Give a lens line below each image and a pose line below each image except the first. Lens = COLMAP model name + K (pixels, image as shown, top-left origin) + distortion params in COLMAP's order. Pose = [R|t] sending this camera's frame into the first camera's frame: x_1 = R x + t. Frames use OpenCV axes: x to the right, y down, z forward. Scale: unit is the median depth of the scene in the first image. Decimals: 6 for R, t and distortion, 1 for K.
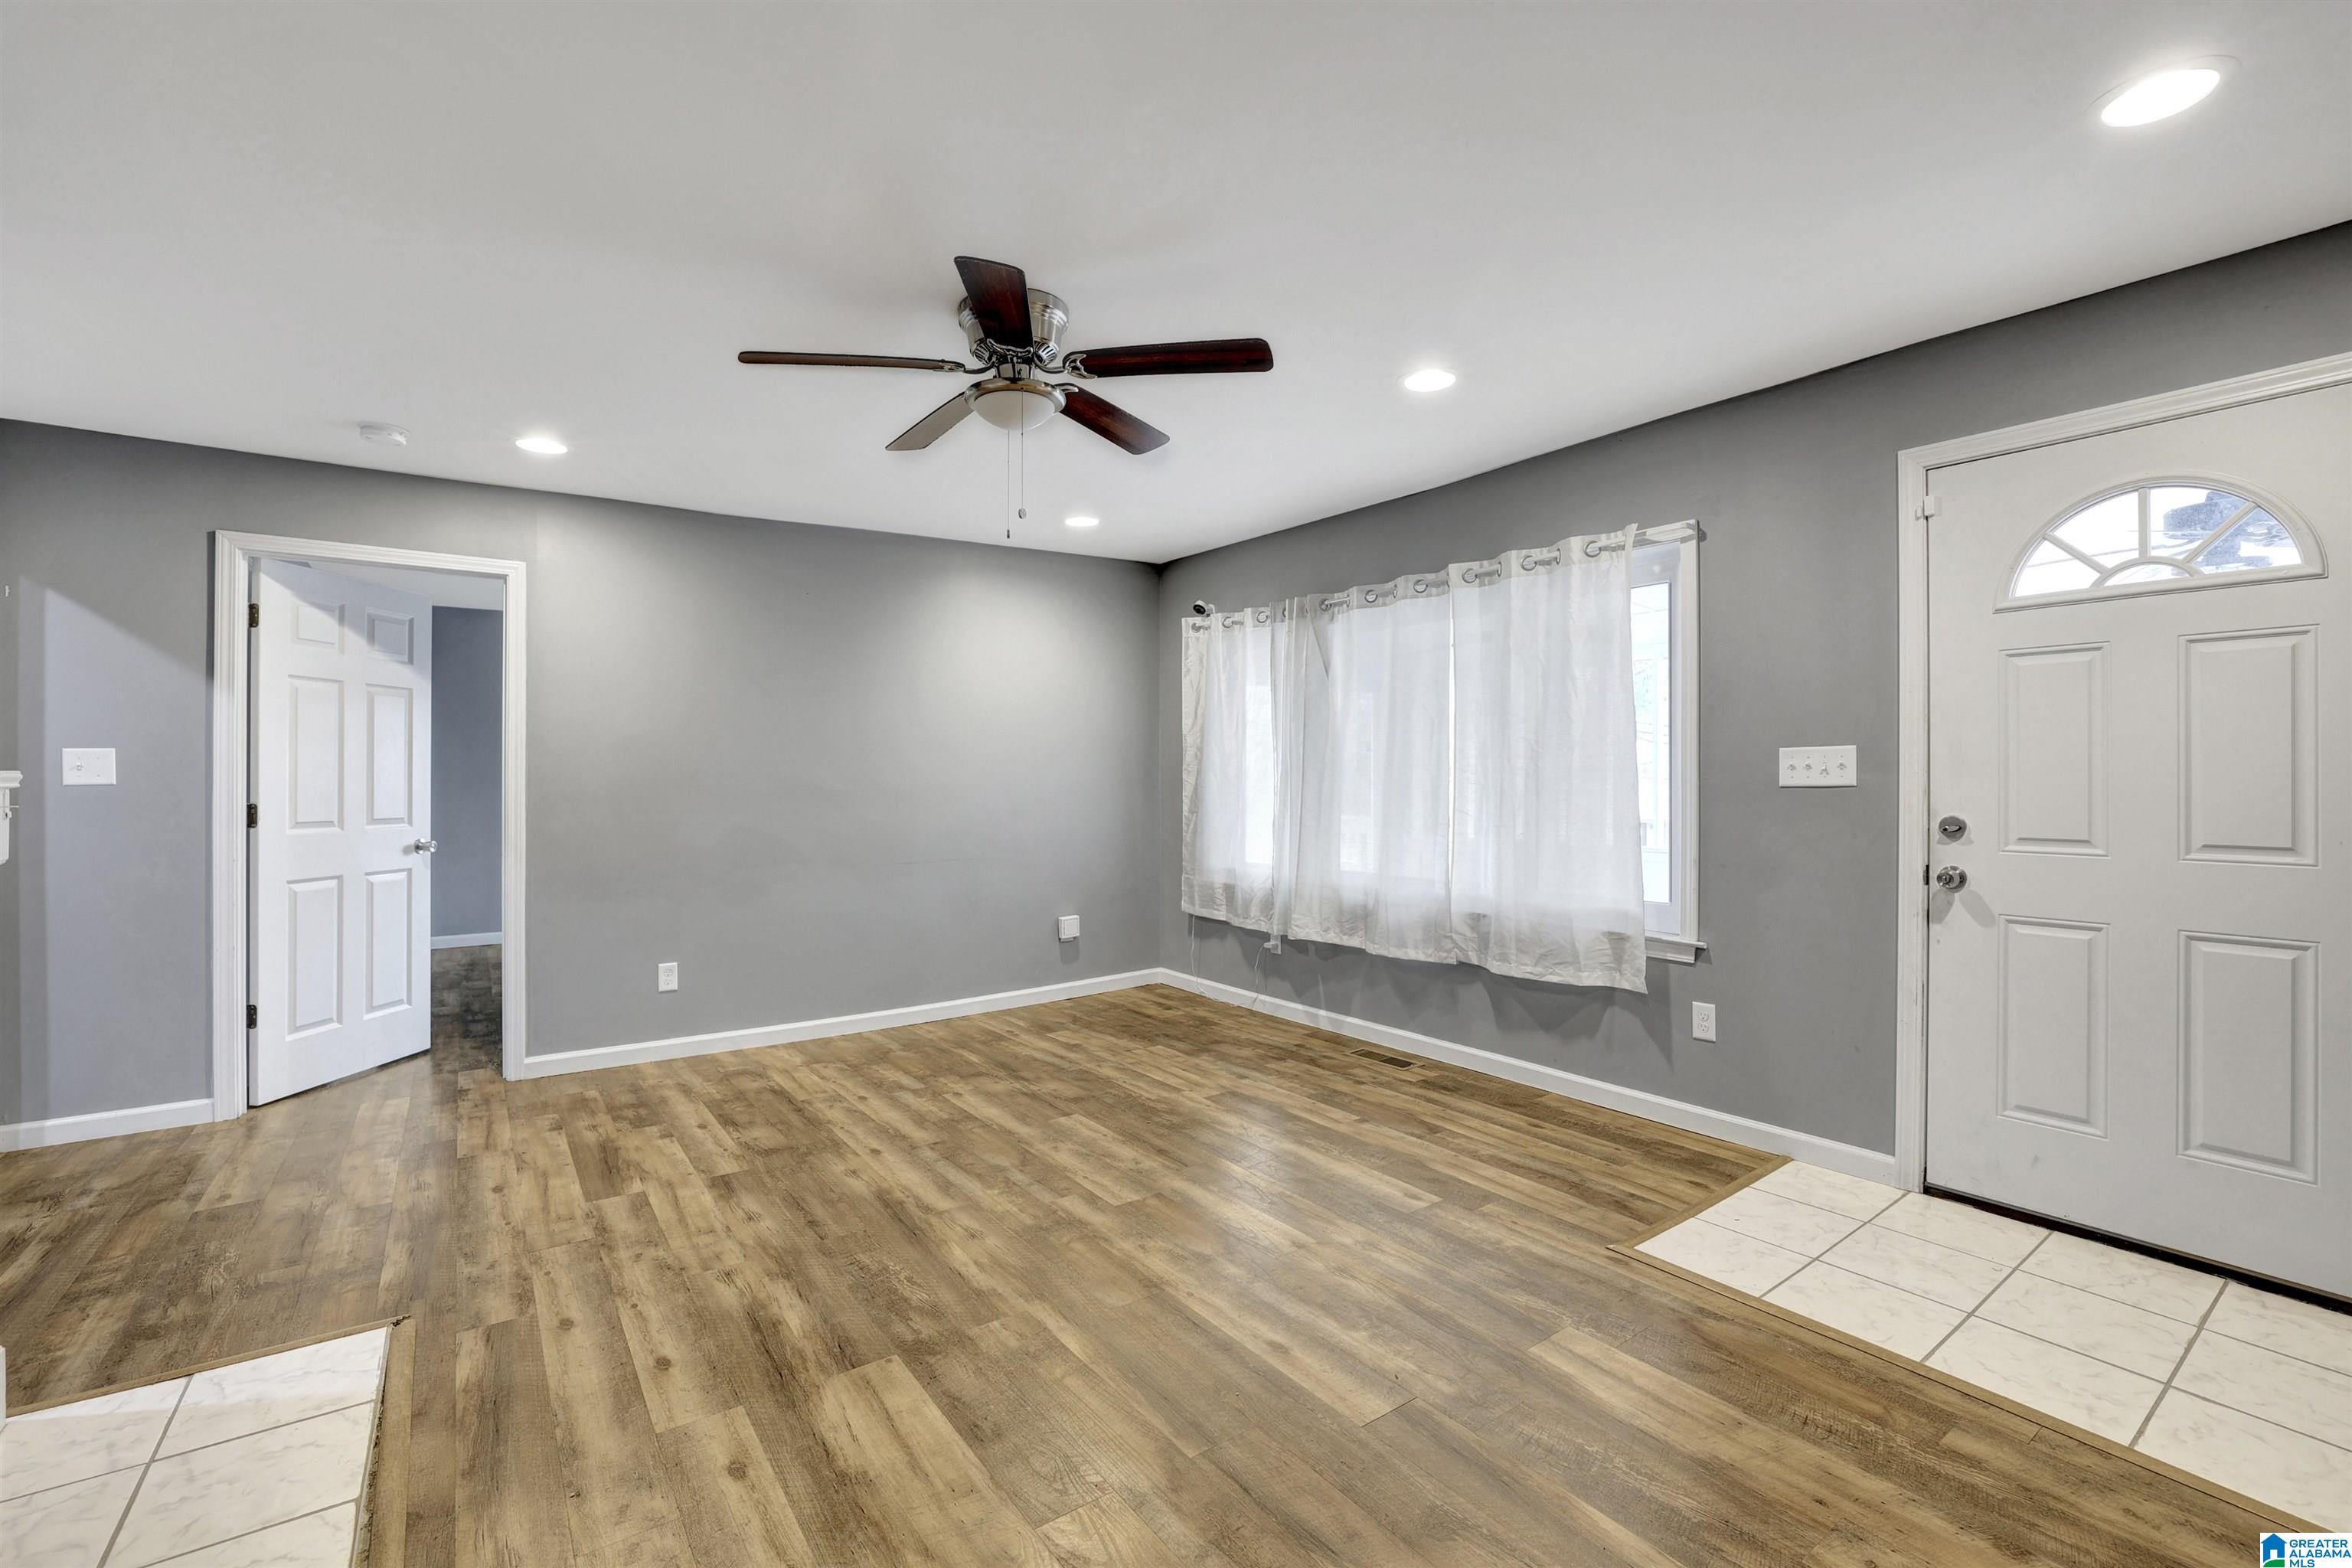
lens RADIAL K [[1008.2, 0, 1168.4], [0, 1008.2, 788.4], [0, 0, 1]] dist [-0.023959, 0.004942]
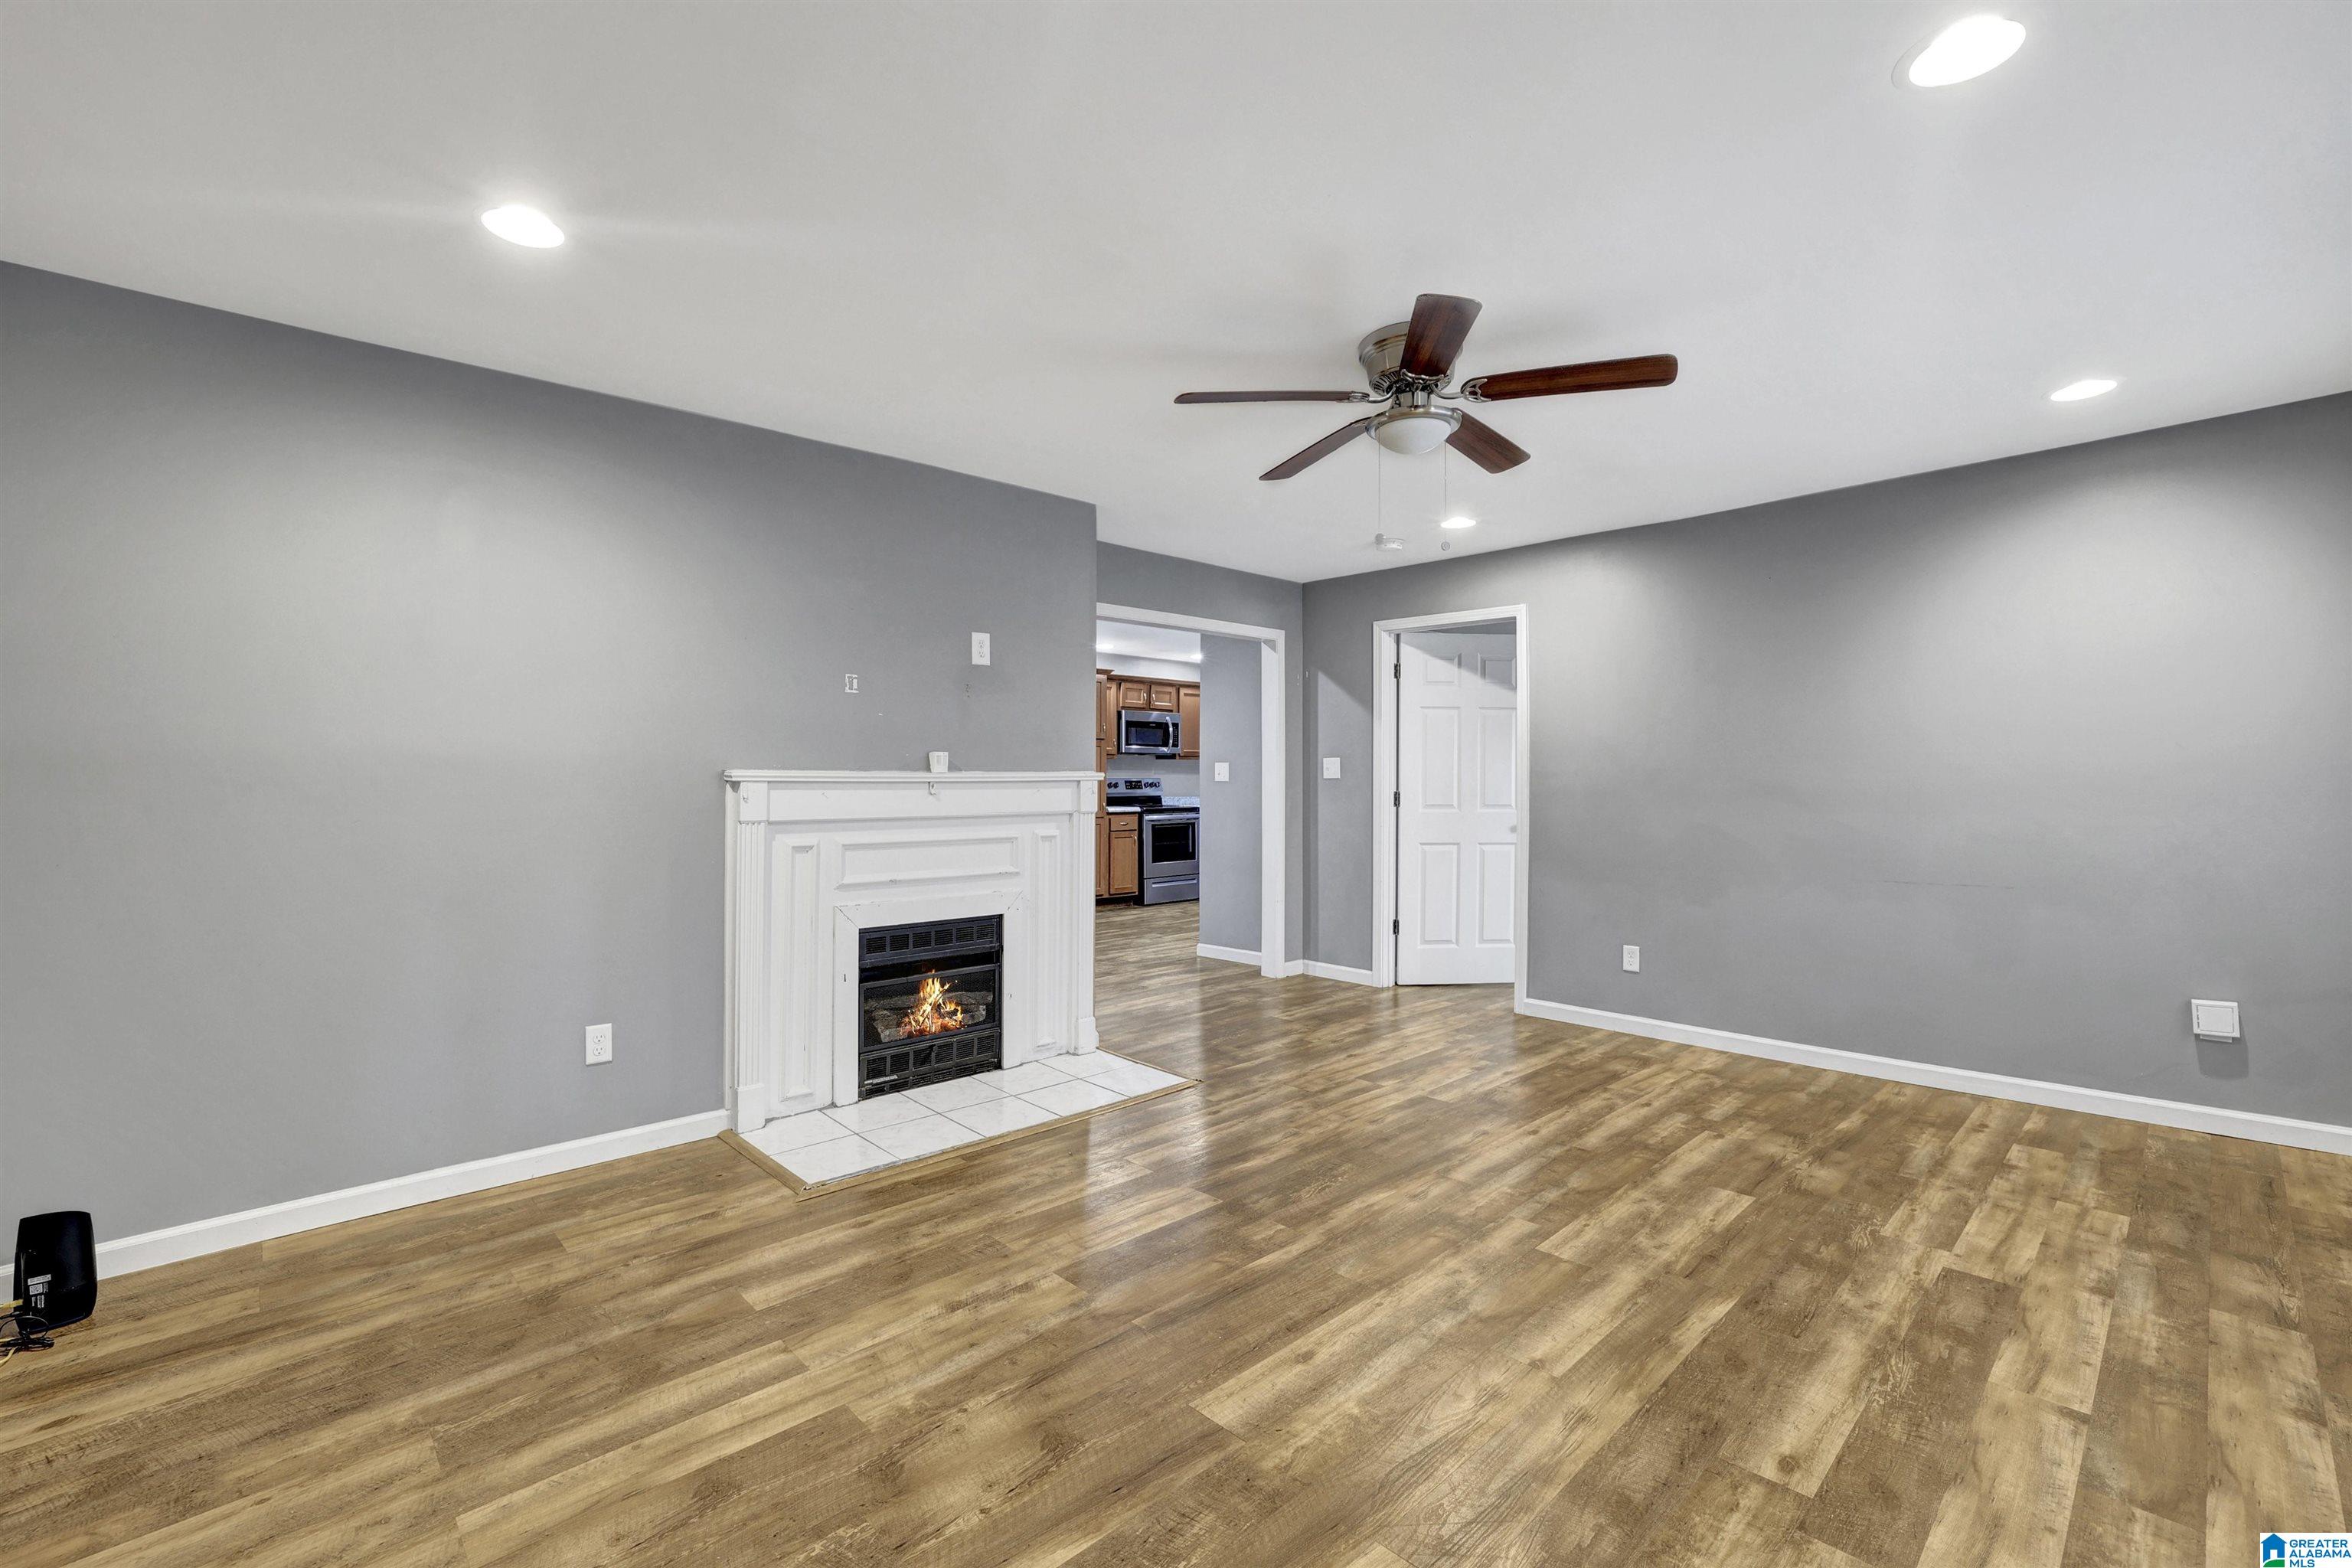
lens RADIAL K [[1008.2, 0, 1164.0], [0, 1008.2, 778.2], [0, 0, 1]] dist [-0.023959, 0.004942]
pose [[0.136270, 0.004561, -0.990661, 0.613239], [-0.007104, 0.999968, 0.003627, -0.008630], [0.990646, 0.006543, 0.136298, 0.416929]]
